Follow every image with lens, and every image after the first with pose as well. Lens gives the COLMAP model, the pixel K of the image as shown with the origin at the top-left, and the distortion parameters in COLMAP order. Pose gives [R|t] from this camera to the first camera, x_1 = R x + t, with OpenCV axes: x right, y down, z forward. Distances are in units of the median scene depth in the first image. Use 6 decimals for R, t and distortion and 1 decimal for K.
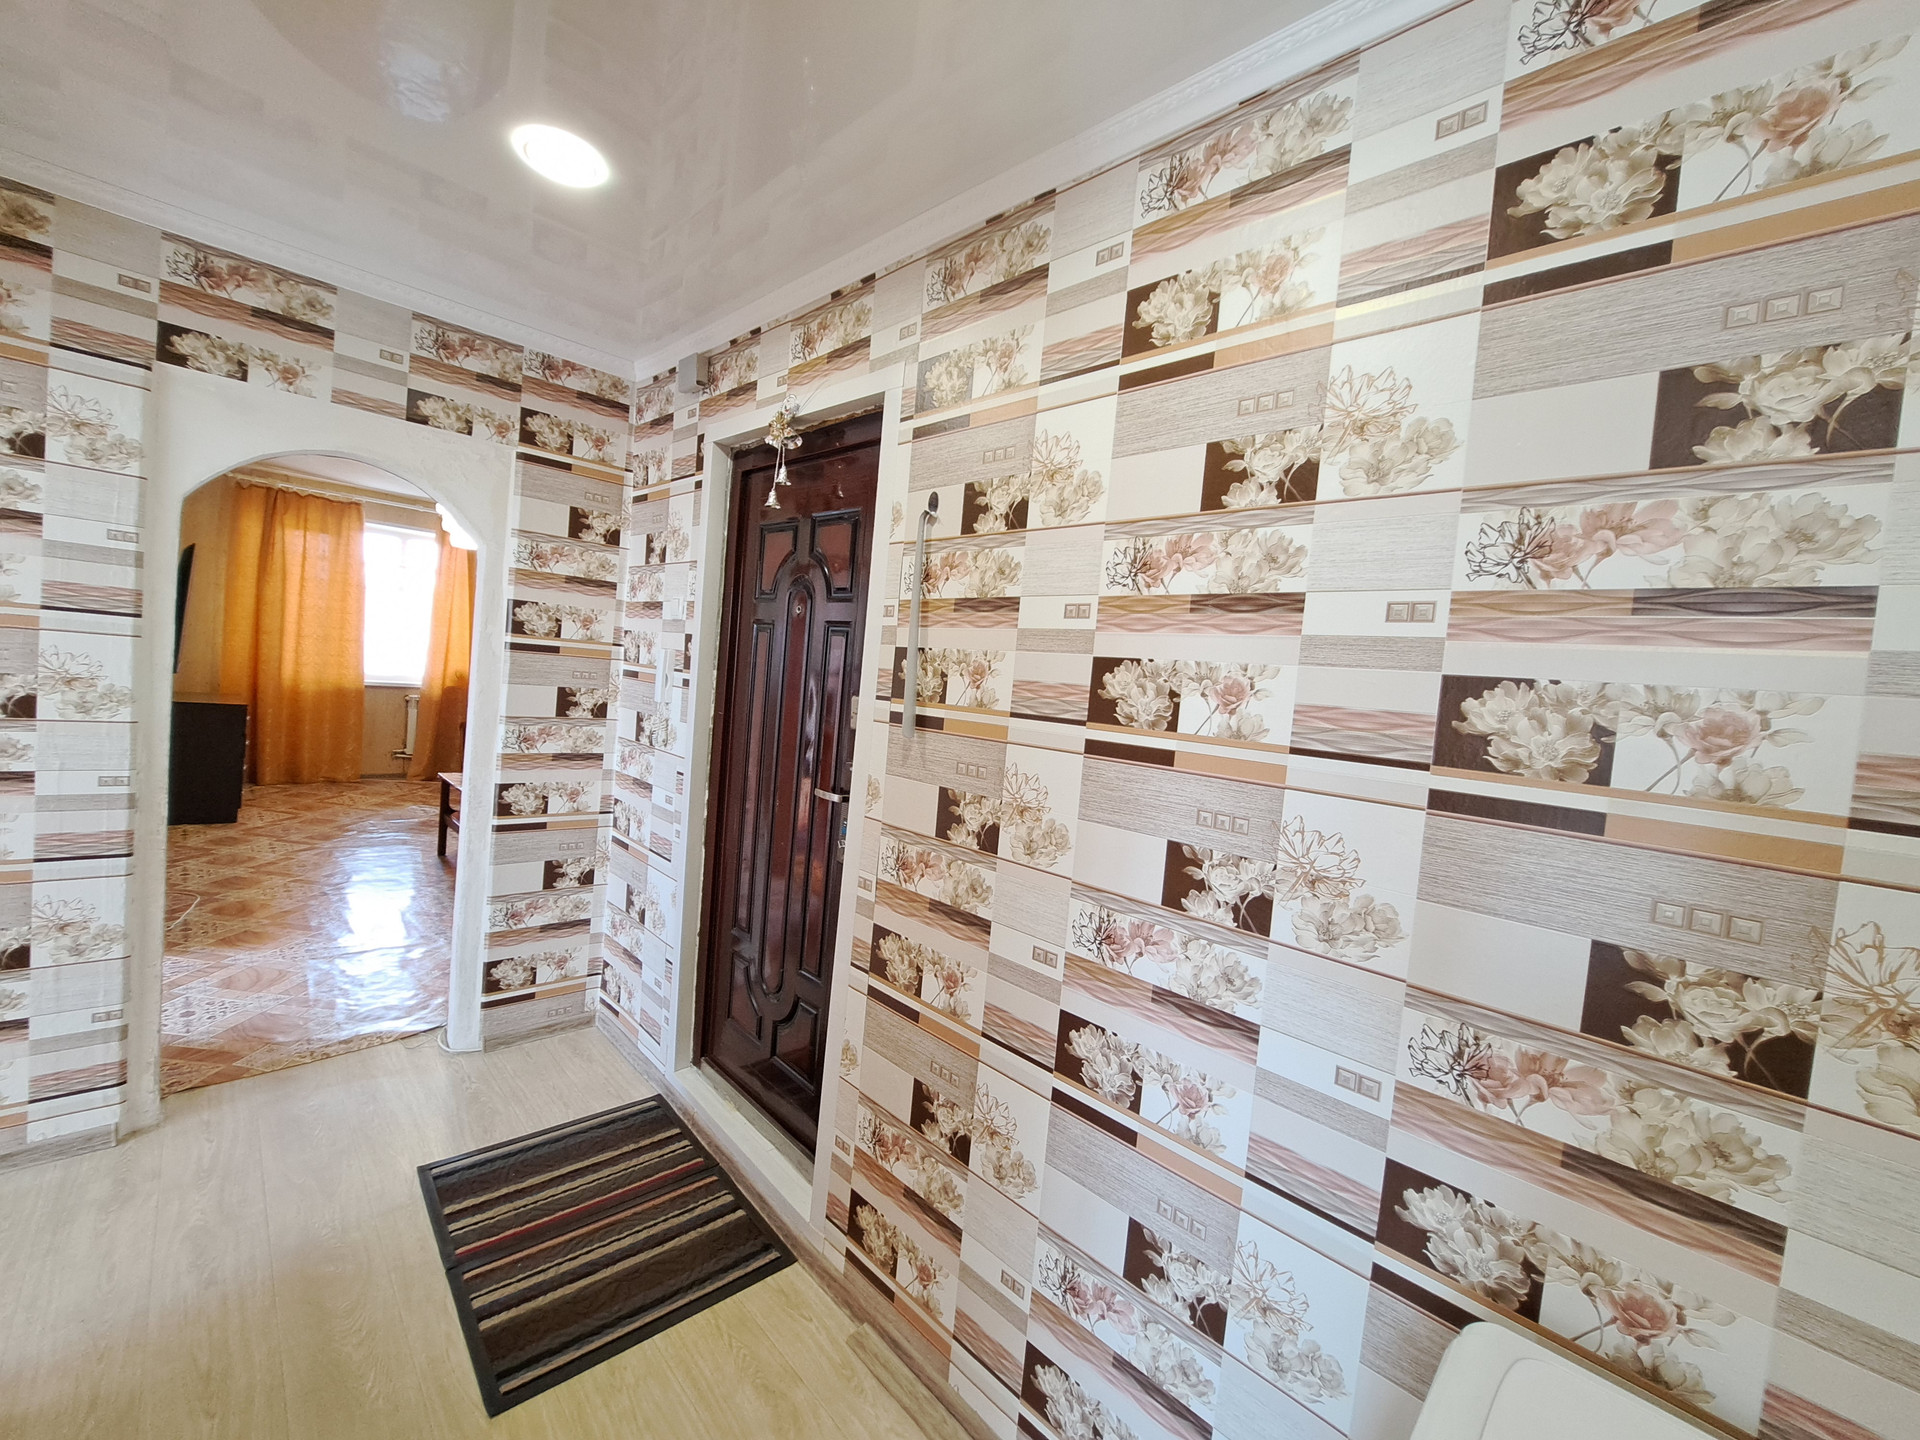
lens RADIAL K [[767.1, 0, 956.1], [0, 767.1, 719.8], [0, 0, 1]] dist [-0.015799, -0.001363]
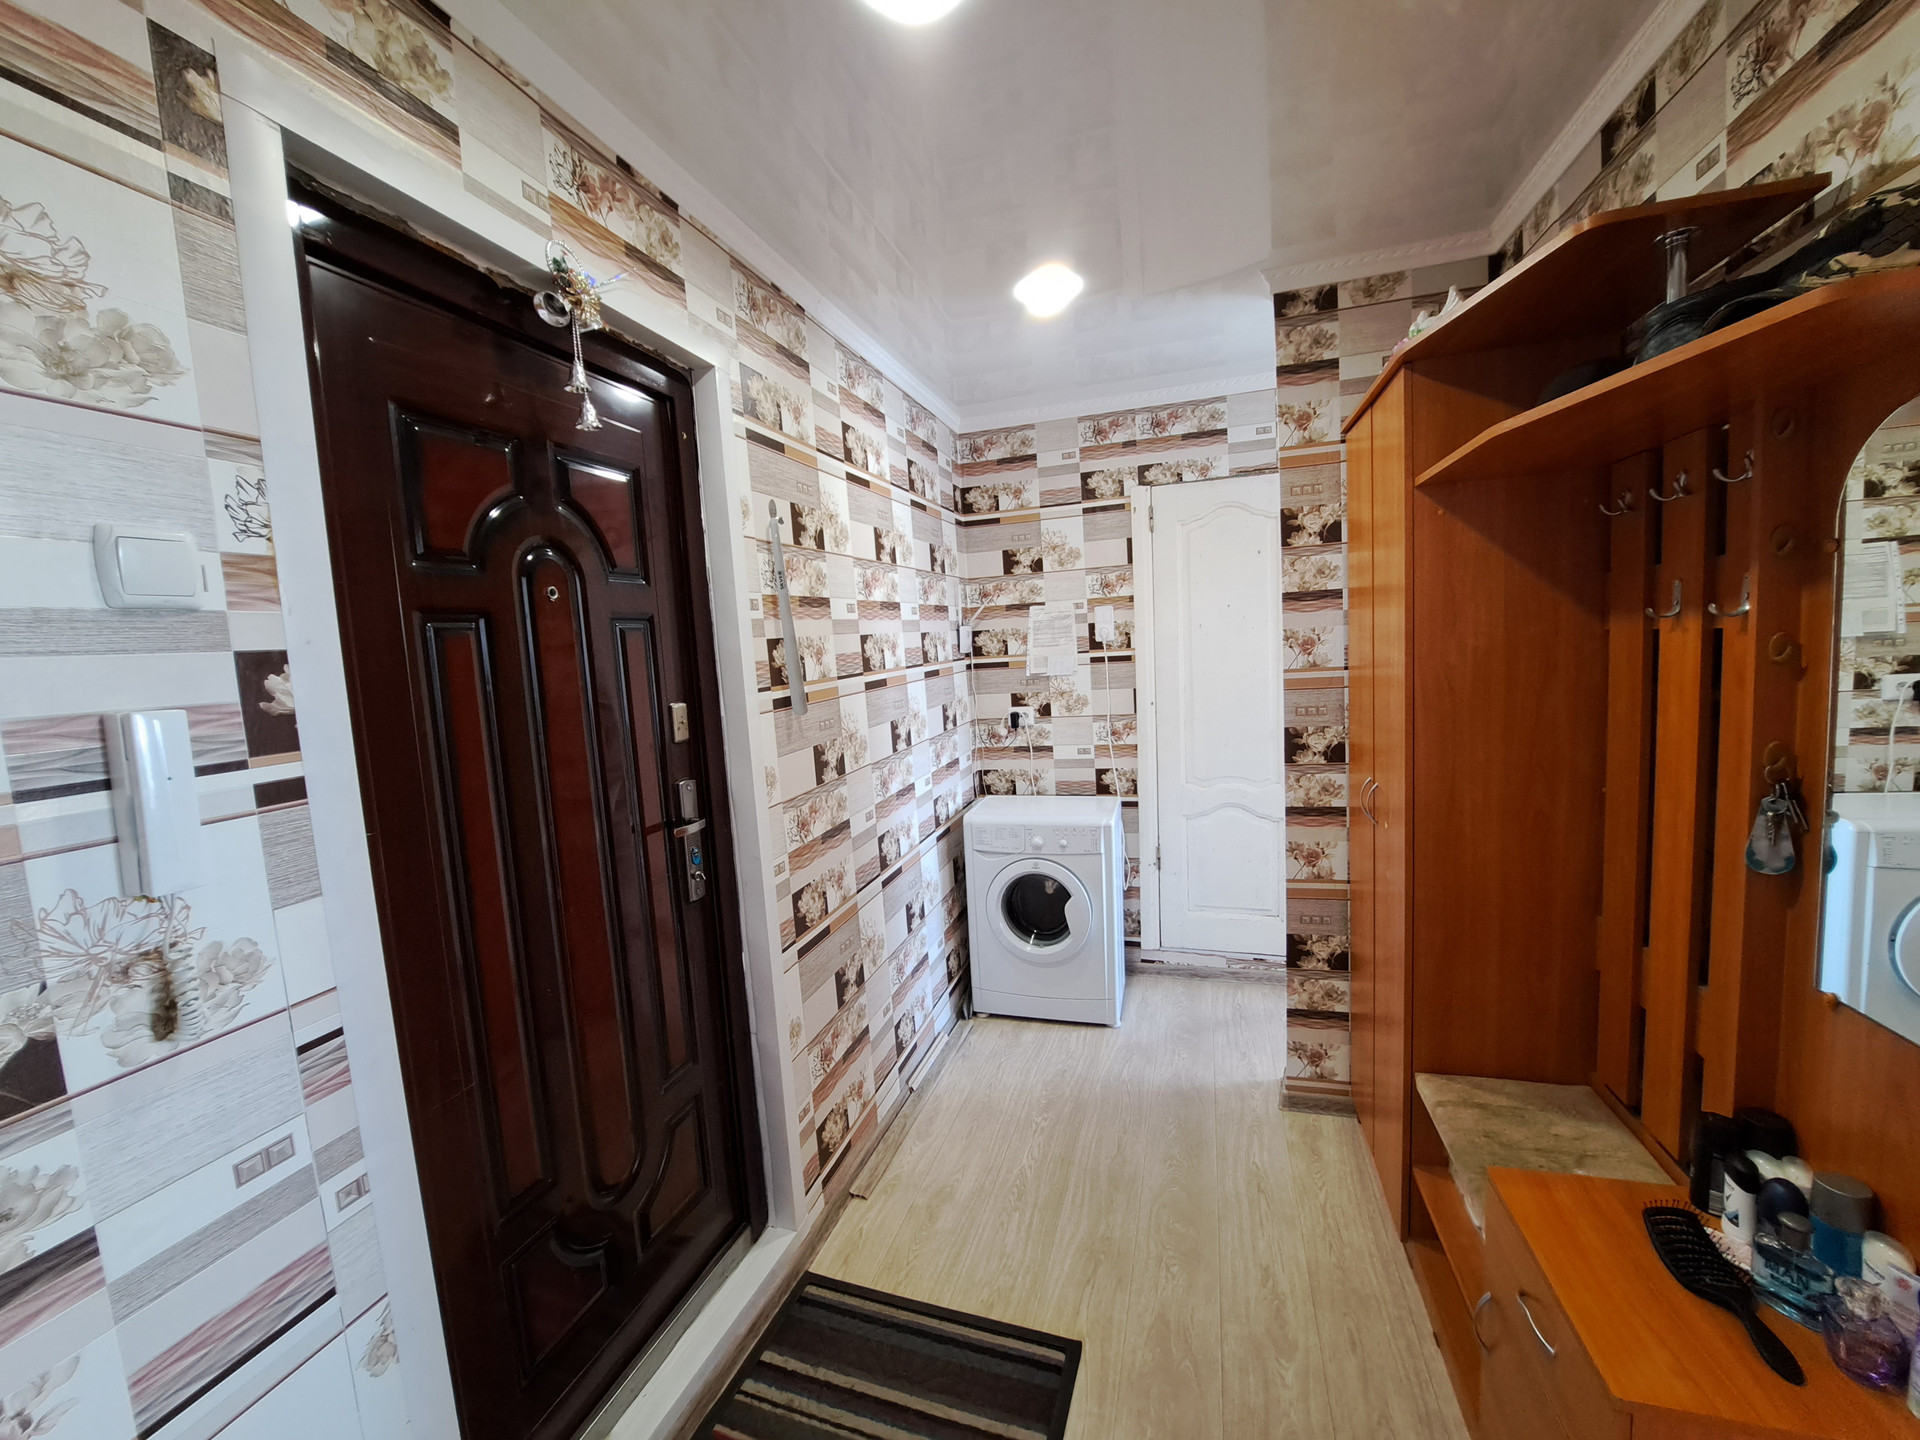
lens RADIAL K [[767.1, 0, 950.4], [0, 767.1, 719.3], [0, 0, 1]] dist [-0.015799, -0.001363]
pose [[-0.465410, -0.150522, 0.872202, -1.141821], [0.071313, 0.975852, 0.206462, -0.187737], [-0.882218, 0.158288, -0.443437, 1.270511]]
